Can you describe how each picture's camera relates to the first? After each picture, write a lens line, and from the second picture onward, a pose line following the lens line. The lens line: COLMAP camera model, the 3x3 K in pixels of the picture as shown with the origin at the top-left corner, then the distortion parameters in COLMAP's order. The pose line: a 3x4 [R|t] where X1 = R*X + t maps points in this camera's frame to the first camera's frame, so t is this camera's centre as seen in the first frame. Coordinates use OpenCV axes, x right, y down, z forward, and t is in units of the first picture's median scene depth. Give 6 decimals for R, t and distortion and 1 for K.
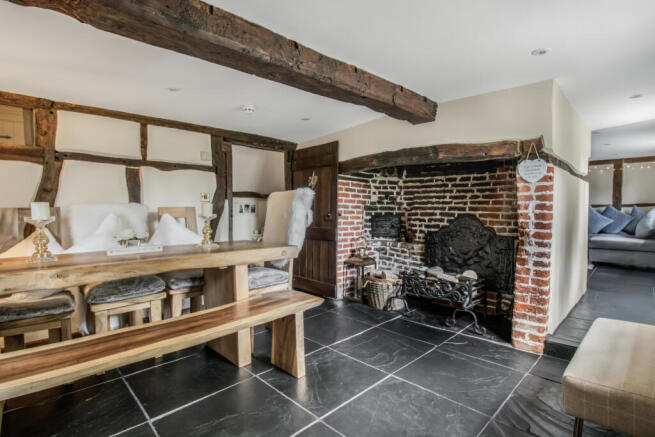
lens RADIAL K [[314.7, 0, 336.7], [0, 314.7, 216.6], [0, 0, 1]] dist [0.000847, -0.000067]
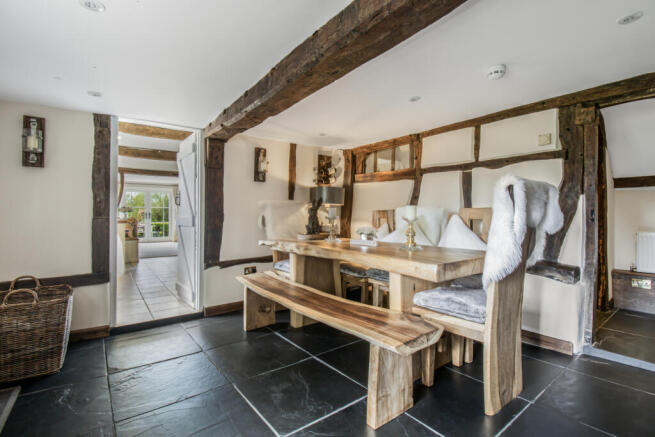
lens RADIAL K [[314.7, 0, 338.8], [0, 314.7, 214.5], [0, 0, 1]] dist [0.000847, -0.000067]
pose [[-0.095655, 0.015278, -0.995297, 0.647412], [-0.010798, 0.999807, 0.016385, -0.030244], [0.995356, 0.012315, -0.095472, 0.953994]]
